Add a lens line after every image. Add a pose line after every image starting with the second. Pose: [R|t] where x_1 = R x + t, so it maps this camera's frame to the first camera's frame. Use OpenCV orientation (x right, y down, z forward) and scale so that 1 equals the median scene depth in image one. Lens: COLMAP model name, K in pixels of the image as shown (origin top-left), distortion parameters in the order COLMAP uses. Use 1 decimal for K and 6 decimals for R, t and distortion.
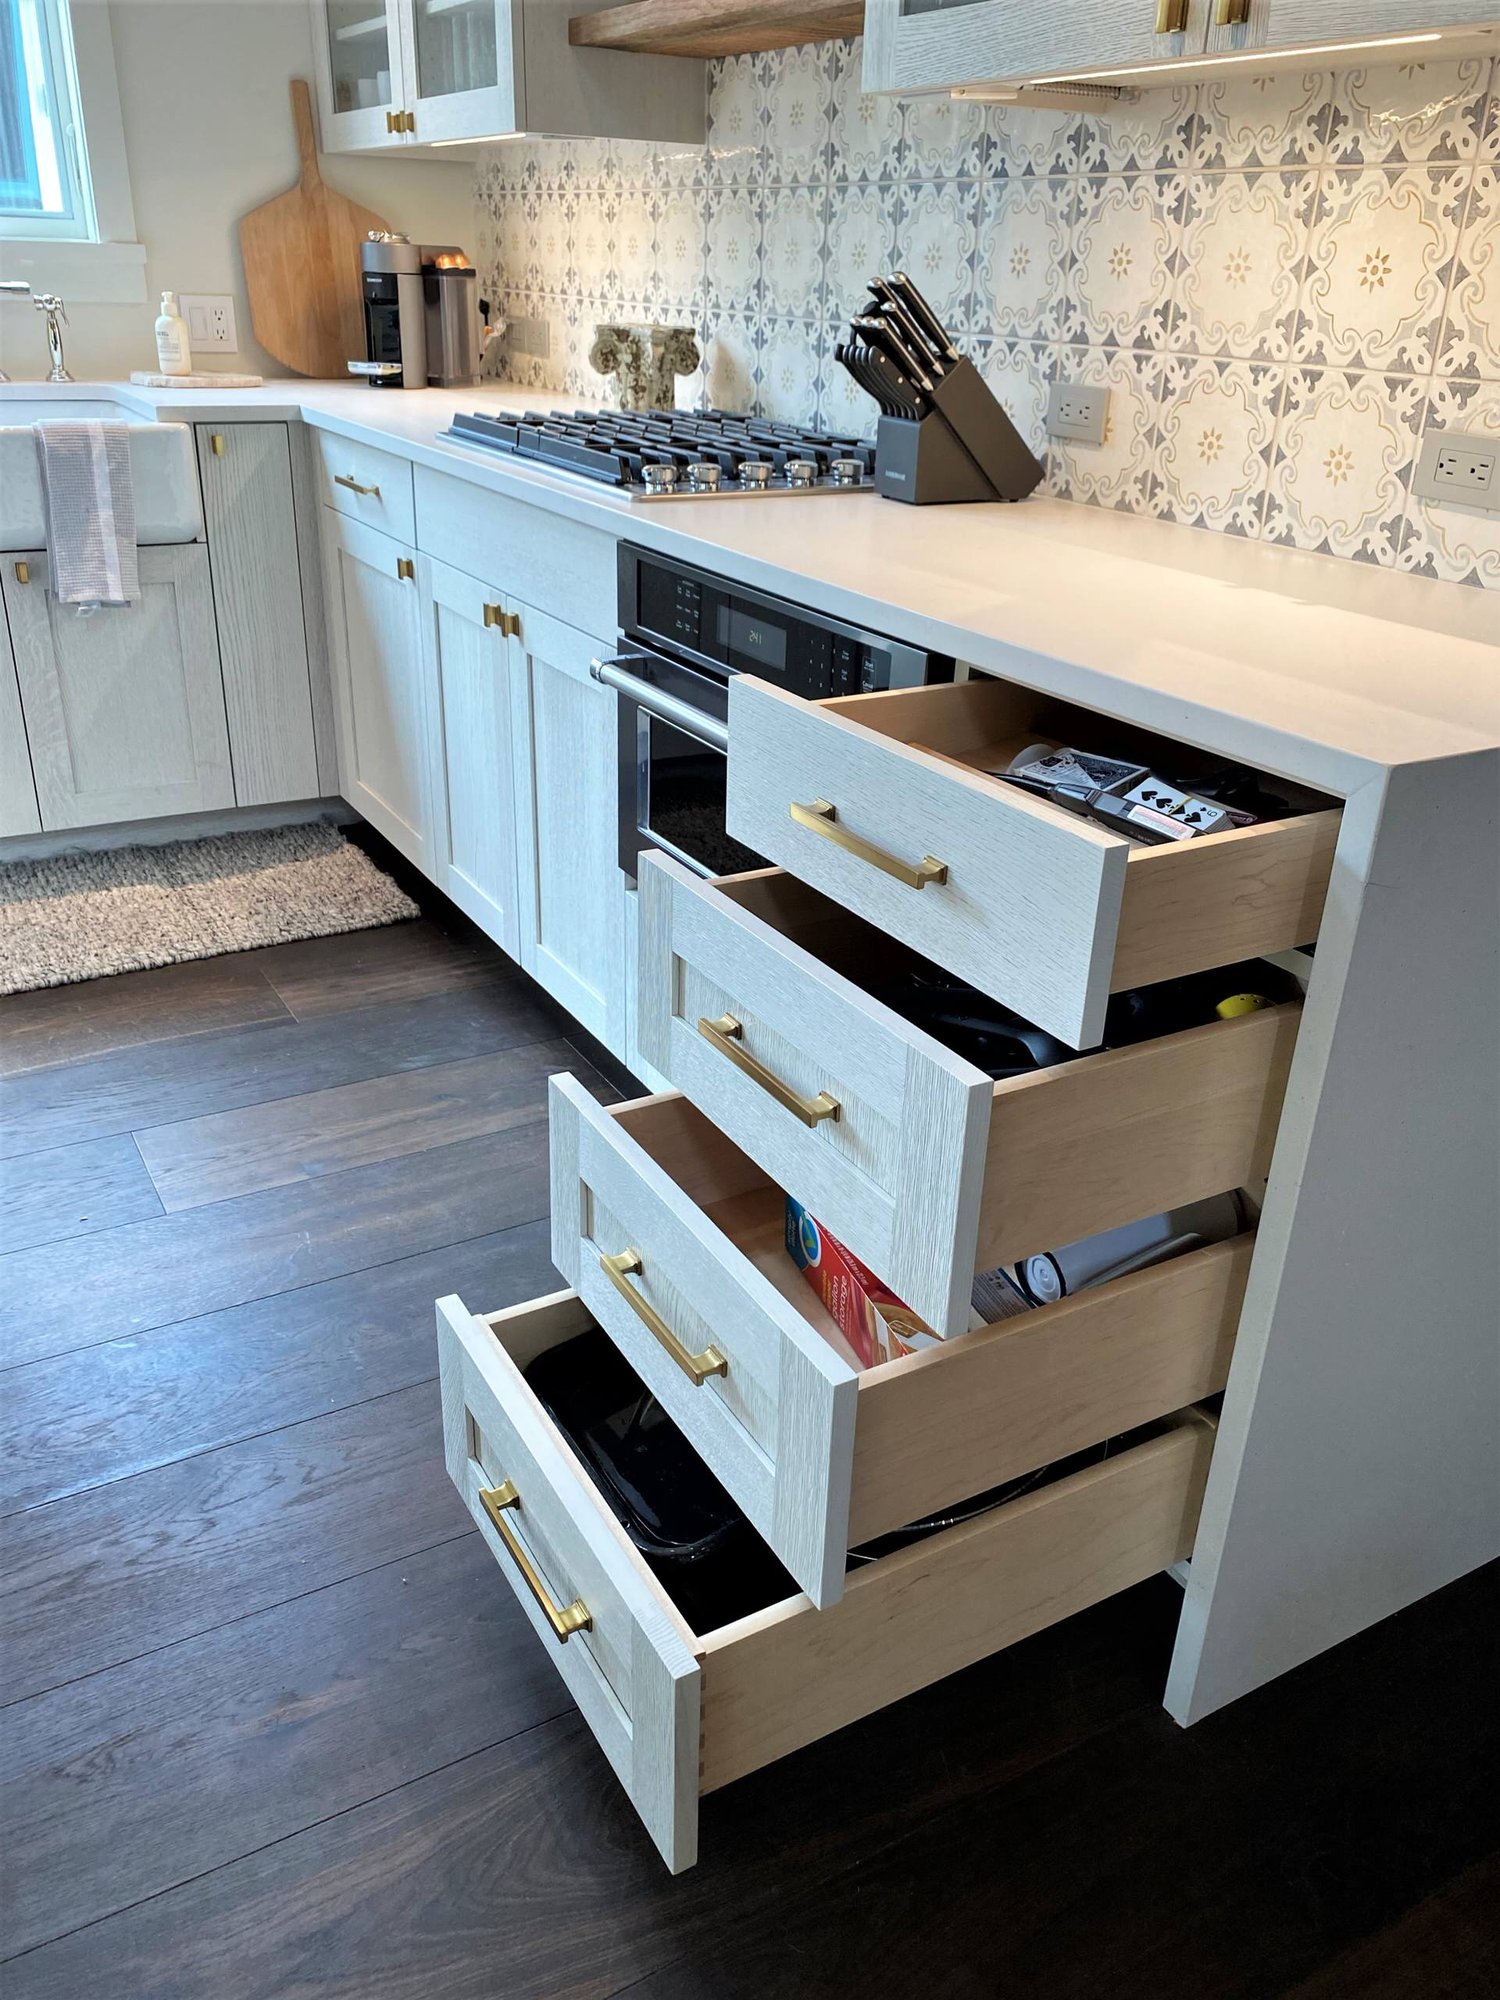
lens RADIAL K [[1557.7, 0, 759.2], [0, 1557.7, 993.0], [0, 0, 1]] dist [0.028827, -0.031816]
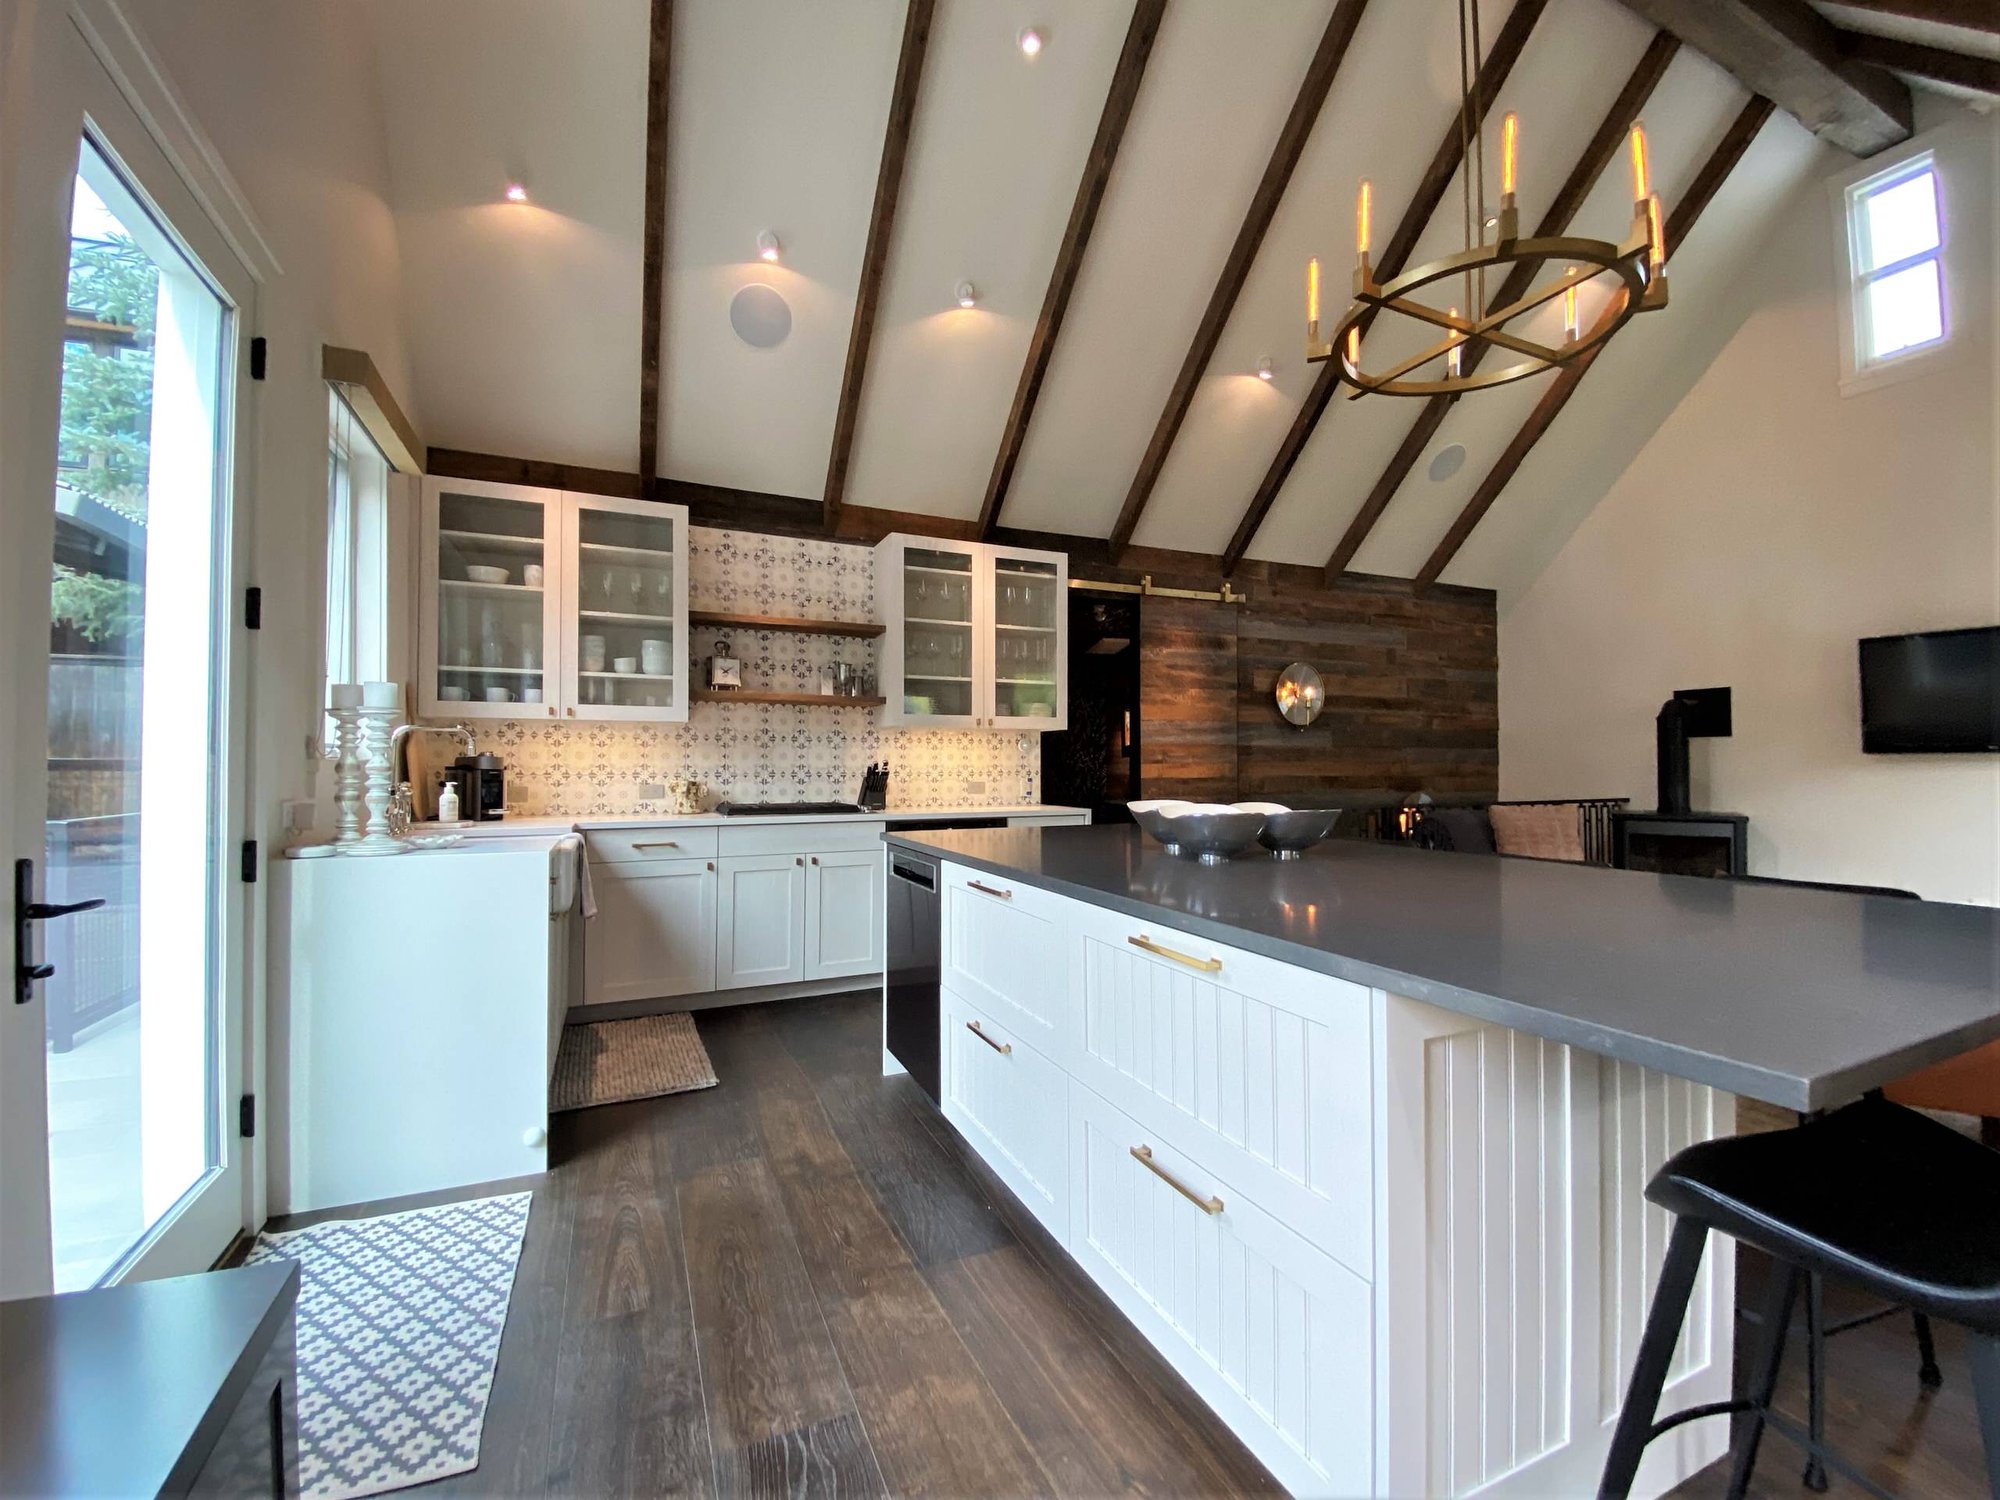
lens RADIAL K [[826.2, 0, 1005.7], [0, 826.2, 754.5], [0, 0, 1]] dist [0.019868, -0.004372]
pose [[0.097926, -0.019028, 0.995012, -1.543456], [0.427028, 0.903900, -0.024741, -0.186405], [-0.898920, 0.427321, 0.096641, 0.315884]]
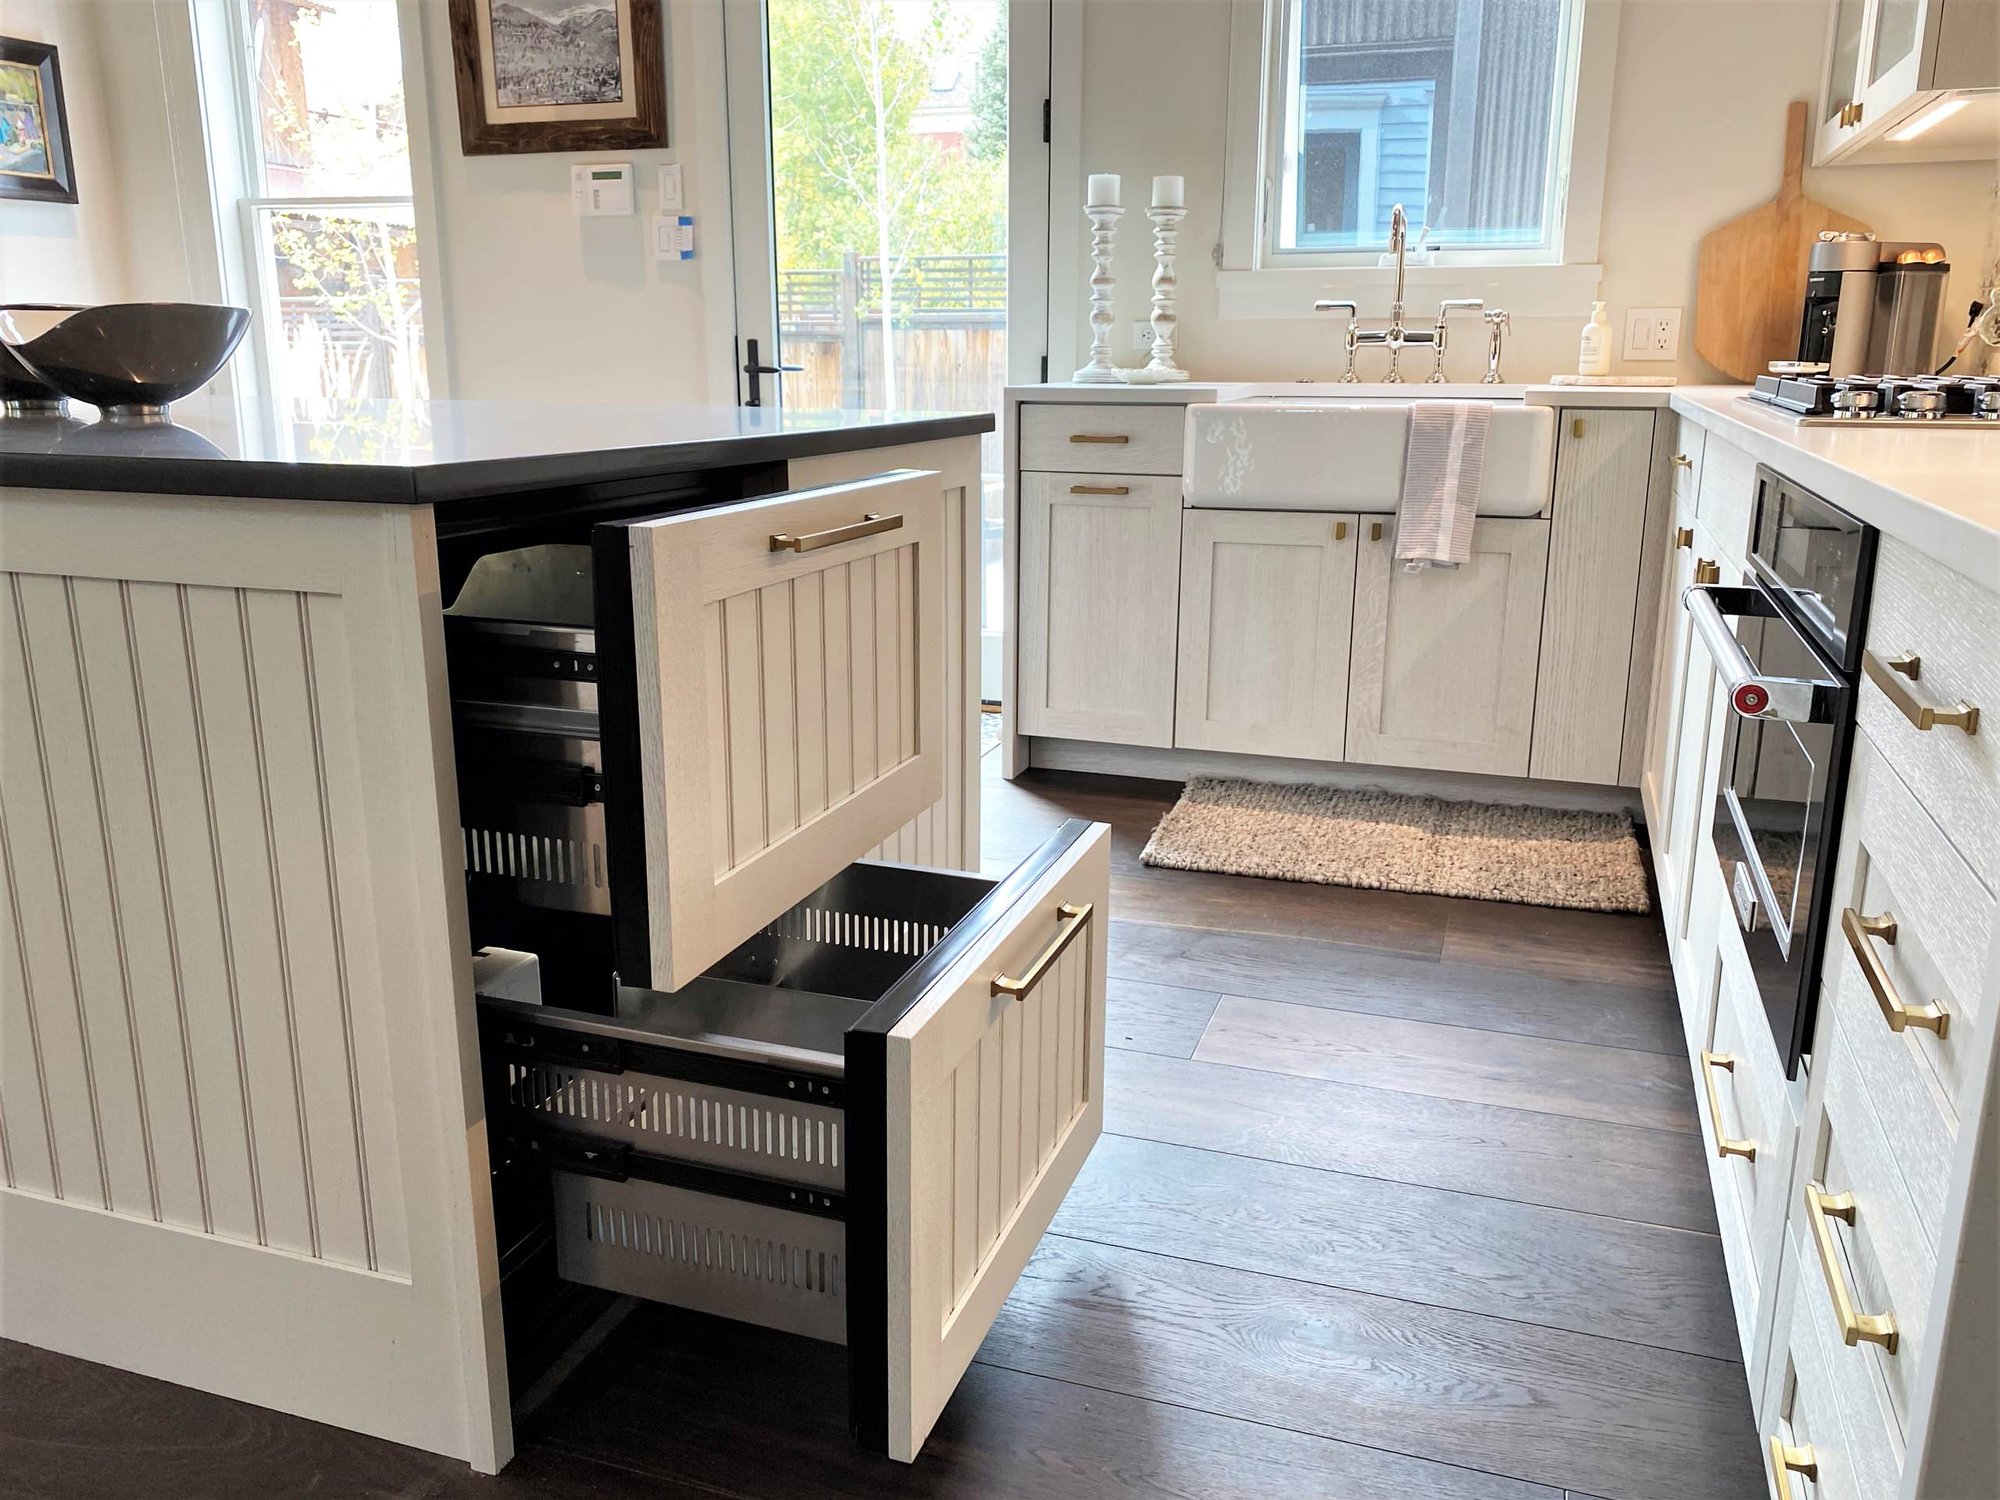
lens RADIAL K [[1557.7, 0, 1002.0], [0, 1557.7, 742.1], [0, 0, 1]] dist [0.028827, -0.031816]
pose [[0.649526, 0.154052, -0.744570, 0.223480], [-0.303914, 0.950232, -0.068516, 0.036089], [0.696959, 0.270788, 0.664019, 0.112066]]
